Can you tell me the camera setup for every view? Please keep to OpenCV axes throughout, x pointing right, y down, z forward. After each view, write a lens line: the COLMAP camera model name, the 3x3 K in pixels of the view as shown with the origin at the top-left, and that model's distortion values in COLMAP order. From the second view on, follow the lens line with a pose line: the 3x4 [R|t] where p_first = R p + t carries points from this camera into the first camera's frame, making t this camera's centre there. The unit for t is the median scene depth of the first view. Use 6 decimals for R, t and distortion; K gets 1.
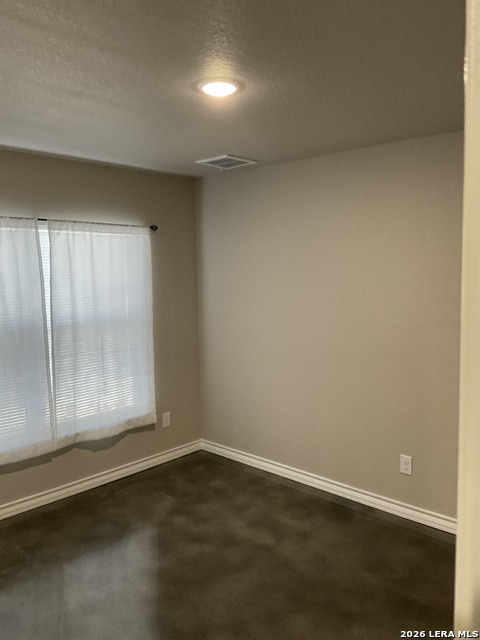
lens RADIAL K [[533.8, 0, 240.0], [0, 533.8, 320.0], [0, 0, 1]] dist [0.134628, -0.257625]
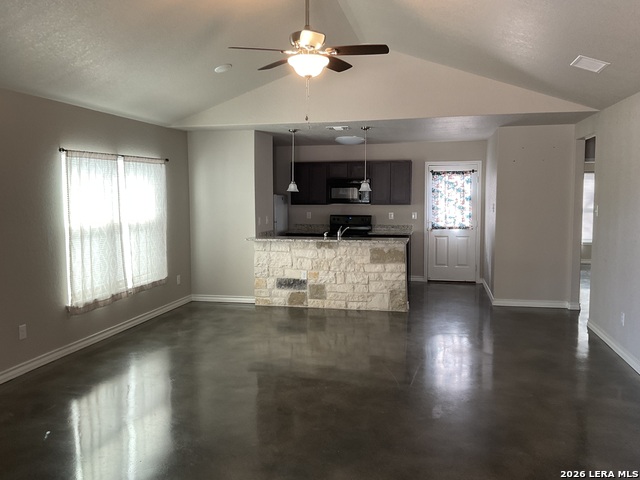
lens RADIAL K [[533.8, 0, 320.0], [0, 533.8, 240.0], [0, 0, 1]] dist [0.134628, -0.257625]
pose [[0.869514, -0.029228, 0.493043, -0.602291], [0.026621, 0.999570, 0.012308, 0.061128], [-0.493191, 0.002423, 0.869918, -0.657277]]
